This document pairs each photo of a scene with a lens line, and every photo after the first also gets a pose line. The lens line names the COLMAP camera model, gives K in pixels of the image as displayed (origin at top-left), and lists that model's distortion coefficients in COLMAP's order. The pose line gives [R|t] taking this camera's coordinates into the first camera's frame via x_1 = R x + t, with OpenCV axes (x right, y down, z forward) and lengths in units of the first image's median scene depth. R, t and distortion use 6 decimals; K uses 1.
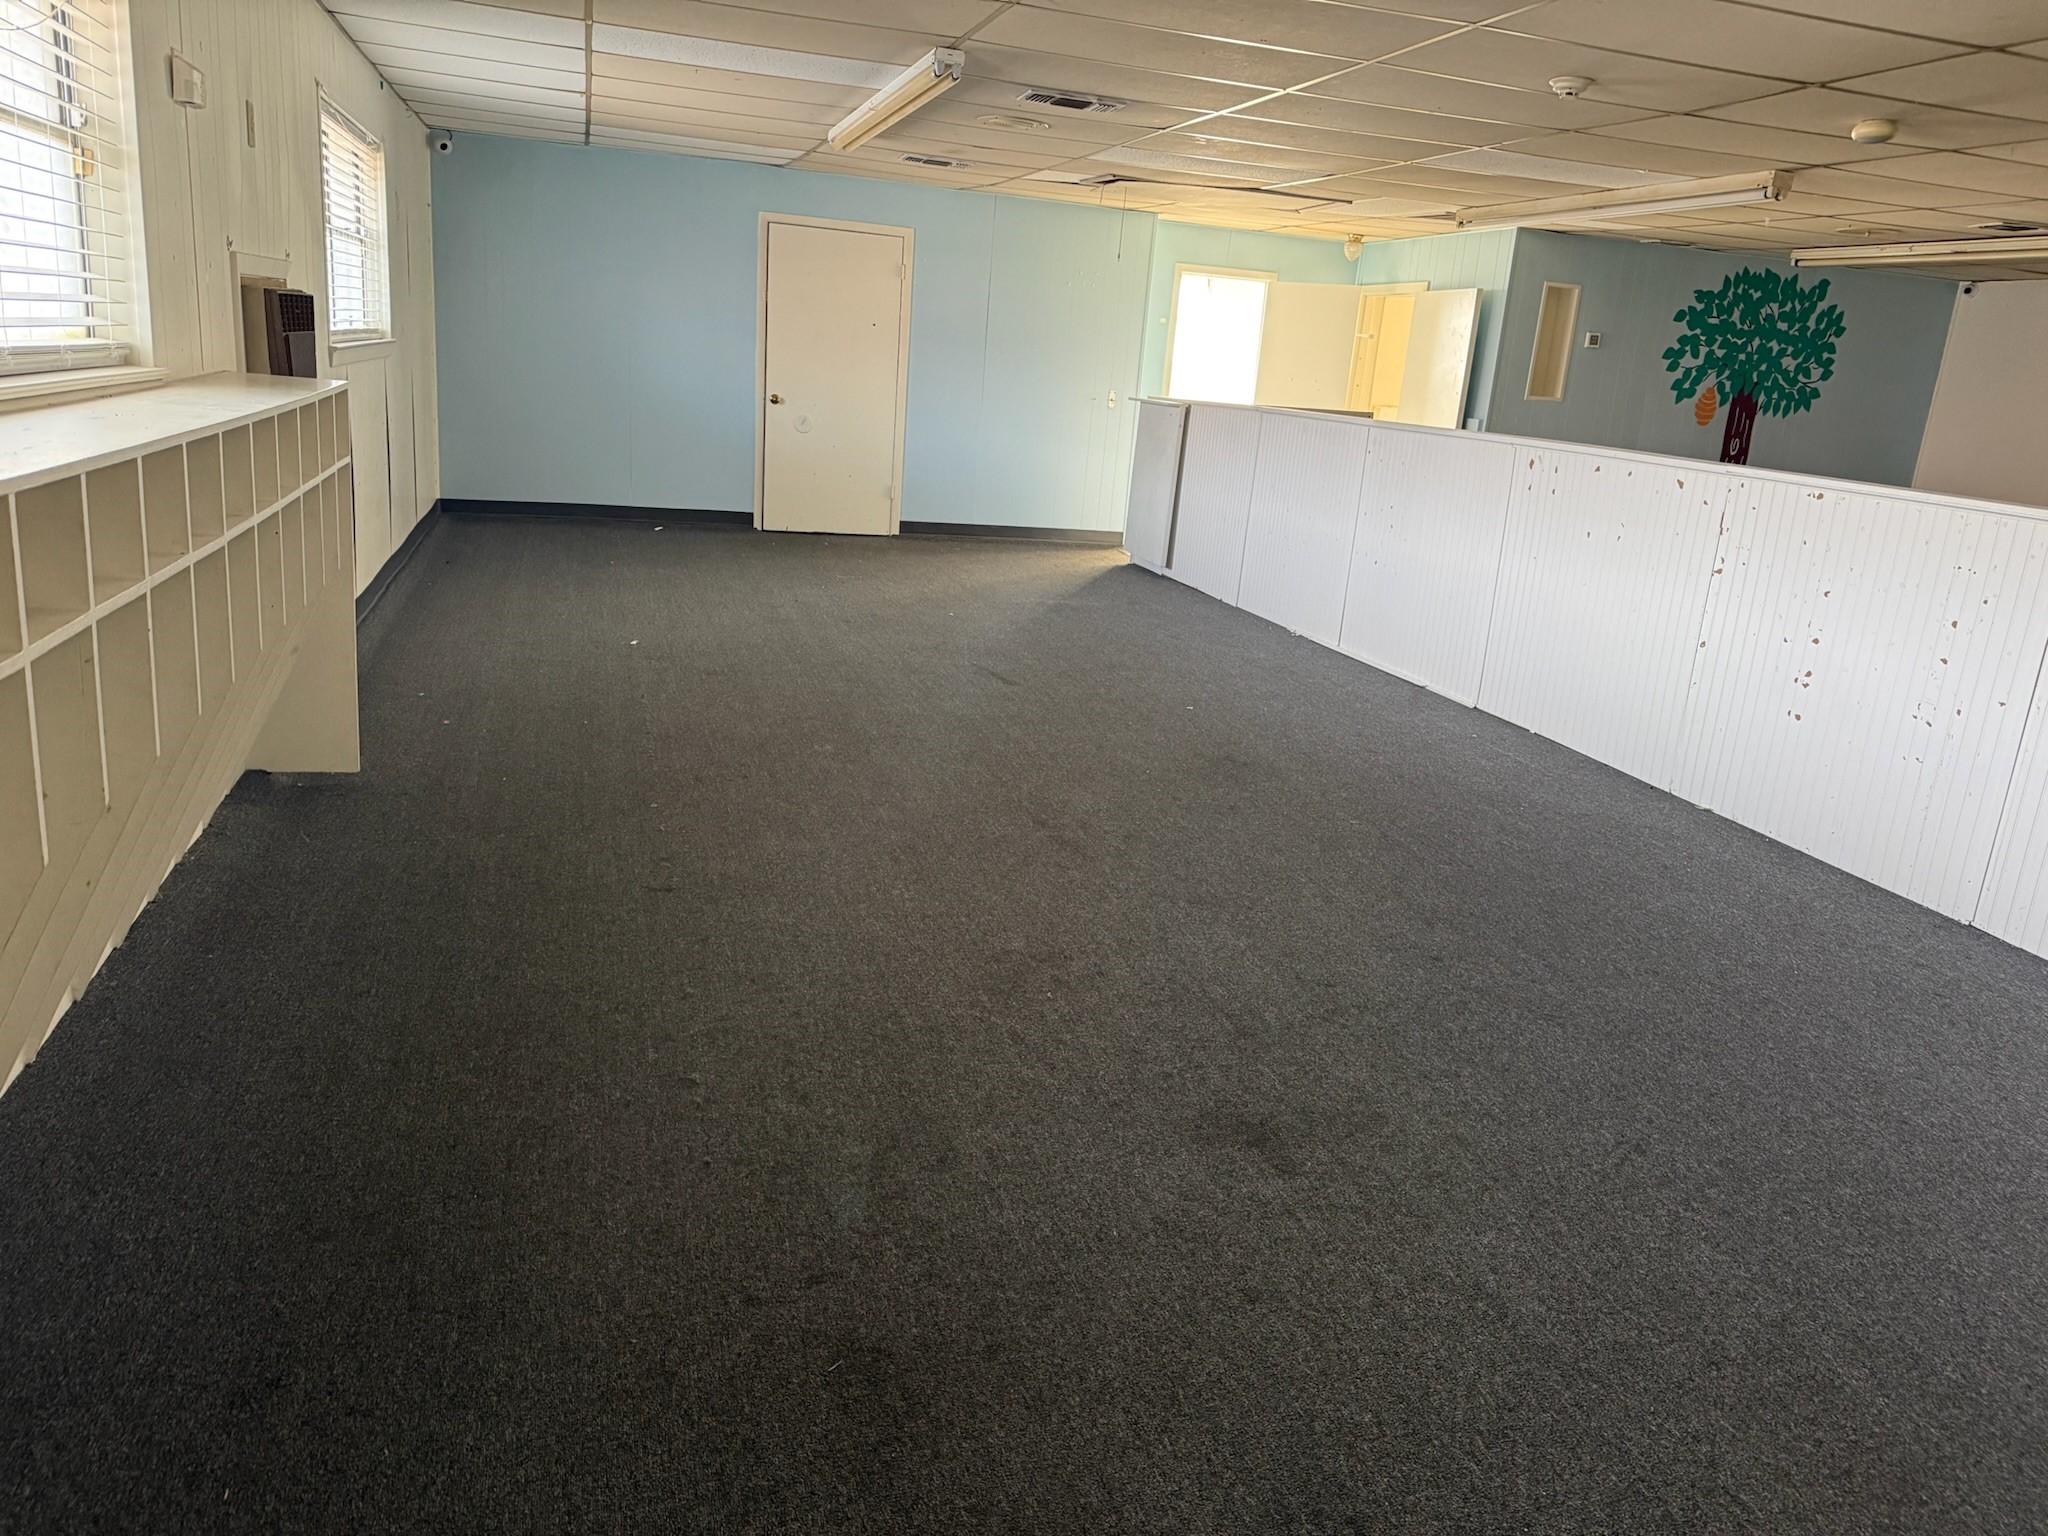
lens RADIAL K [[1450.7, 0, 1025.9], [0, 1450.7, 763.2], [0, 0, 1]] dist [-0.014344, -0.005900]
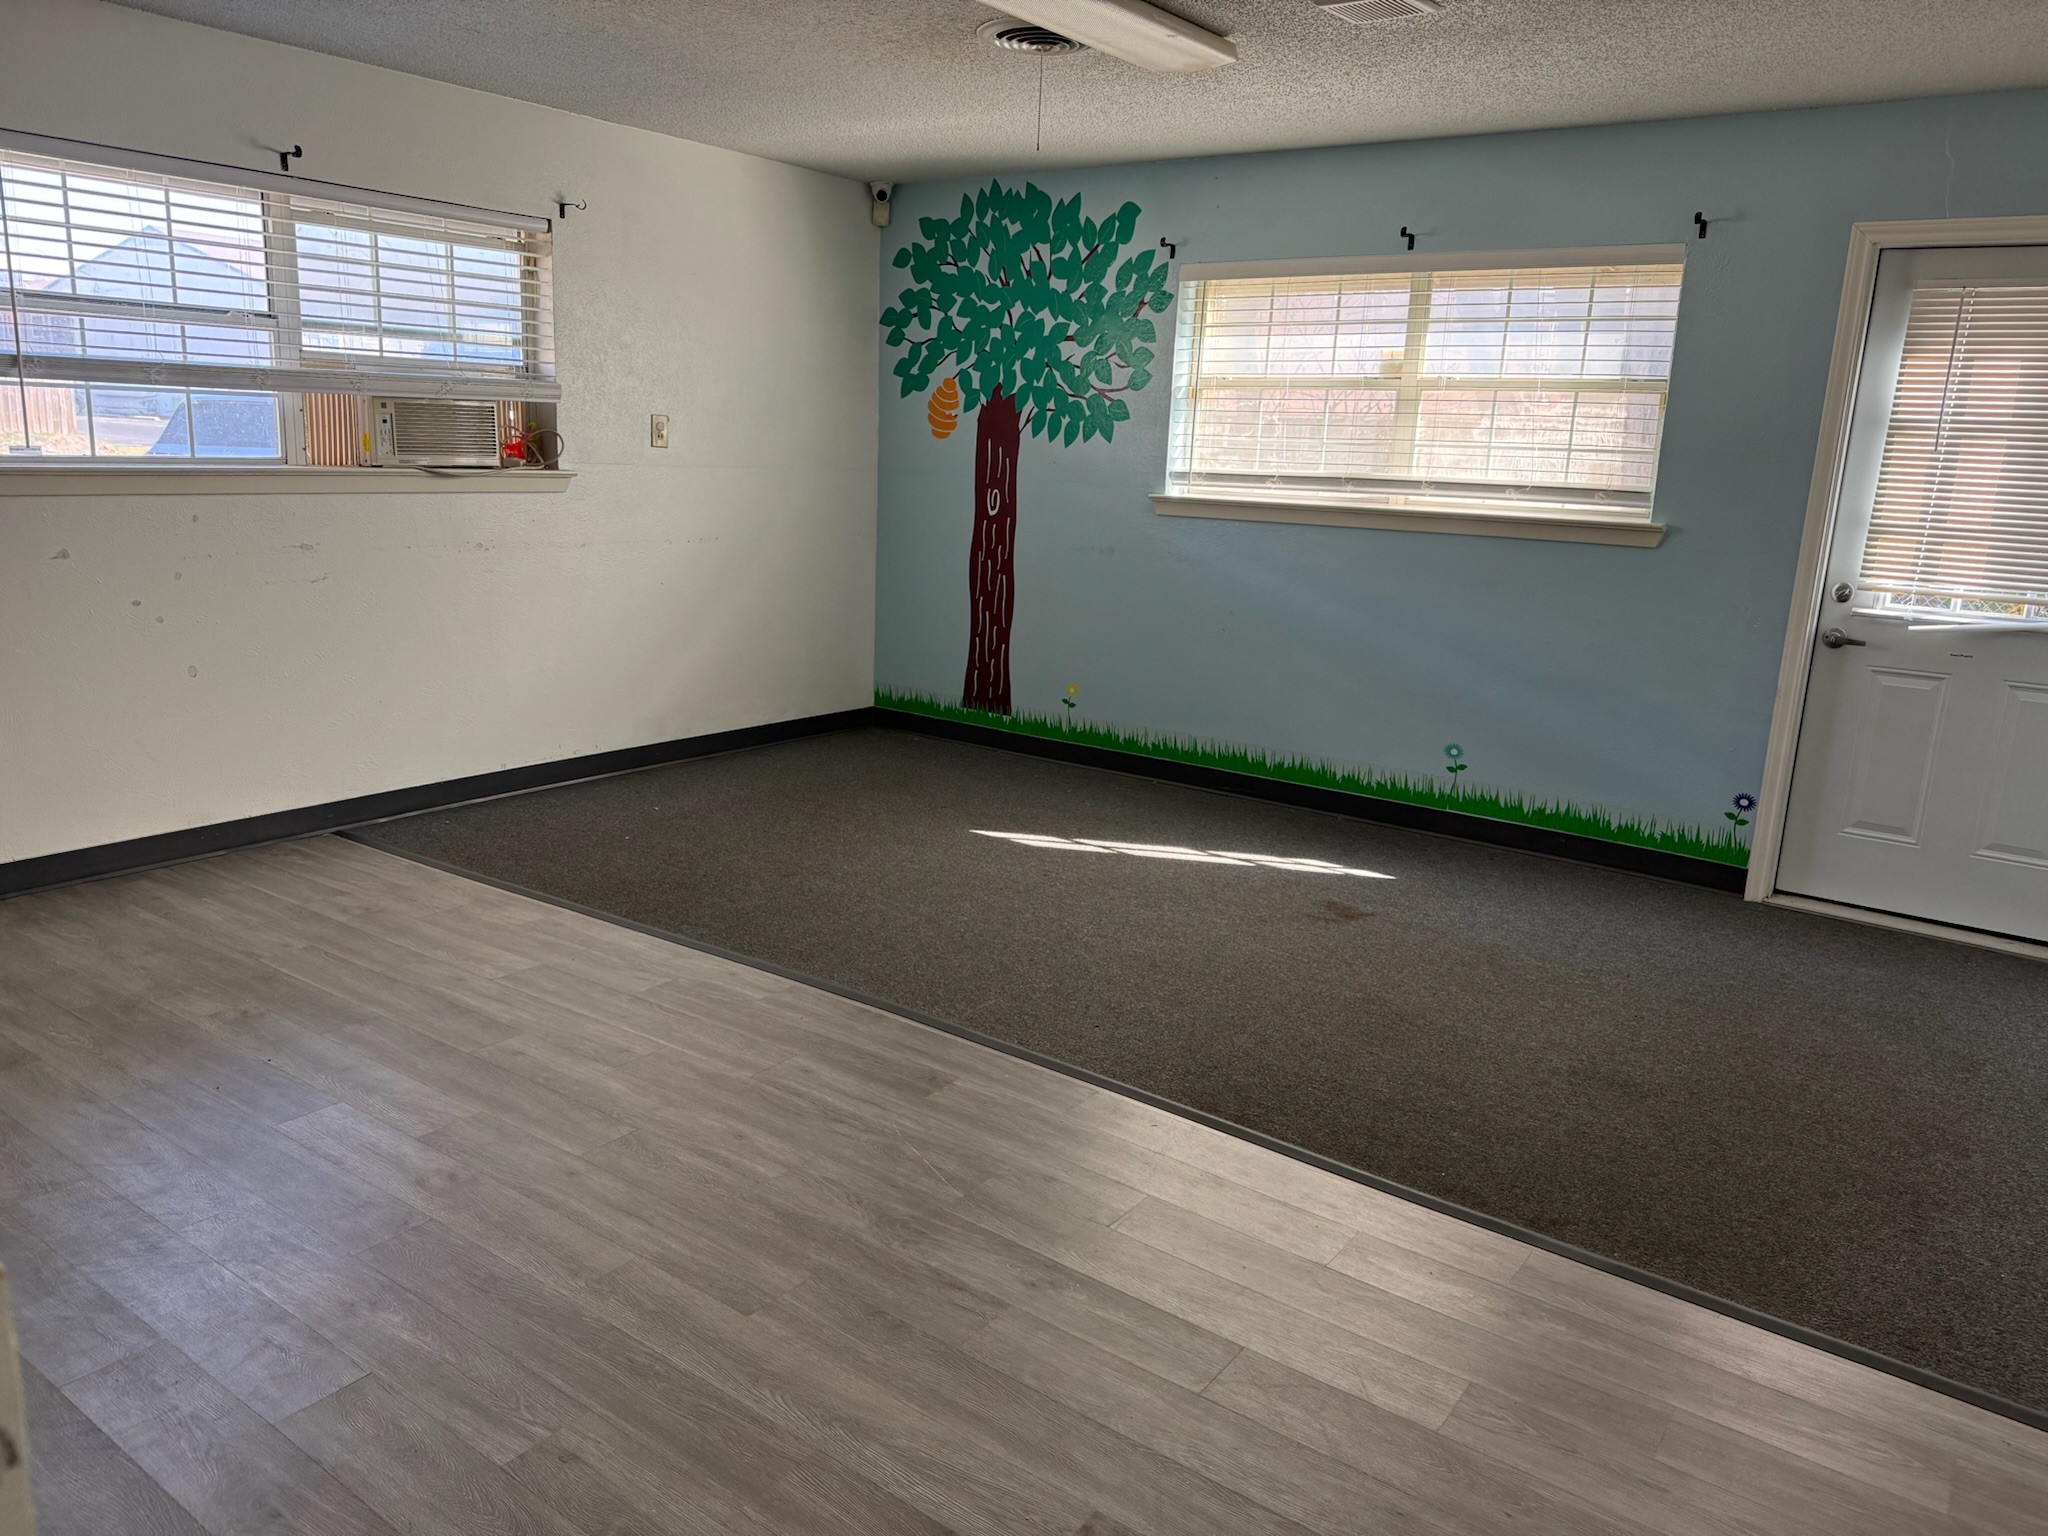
lens RADIAL K [[1450.7, 0, 1019.7], [0, 1450.7, 768.0], [0, 0, 1]] dist [-0.014344, -0.005900]
pose [[0.887801, -0.063854, 0.455777, 0.228082], [0.044560, 0.997602, 0.052966, -0.137657], [-0.458066, -0.026714, 0.888517, 0.473322]]
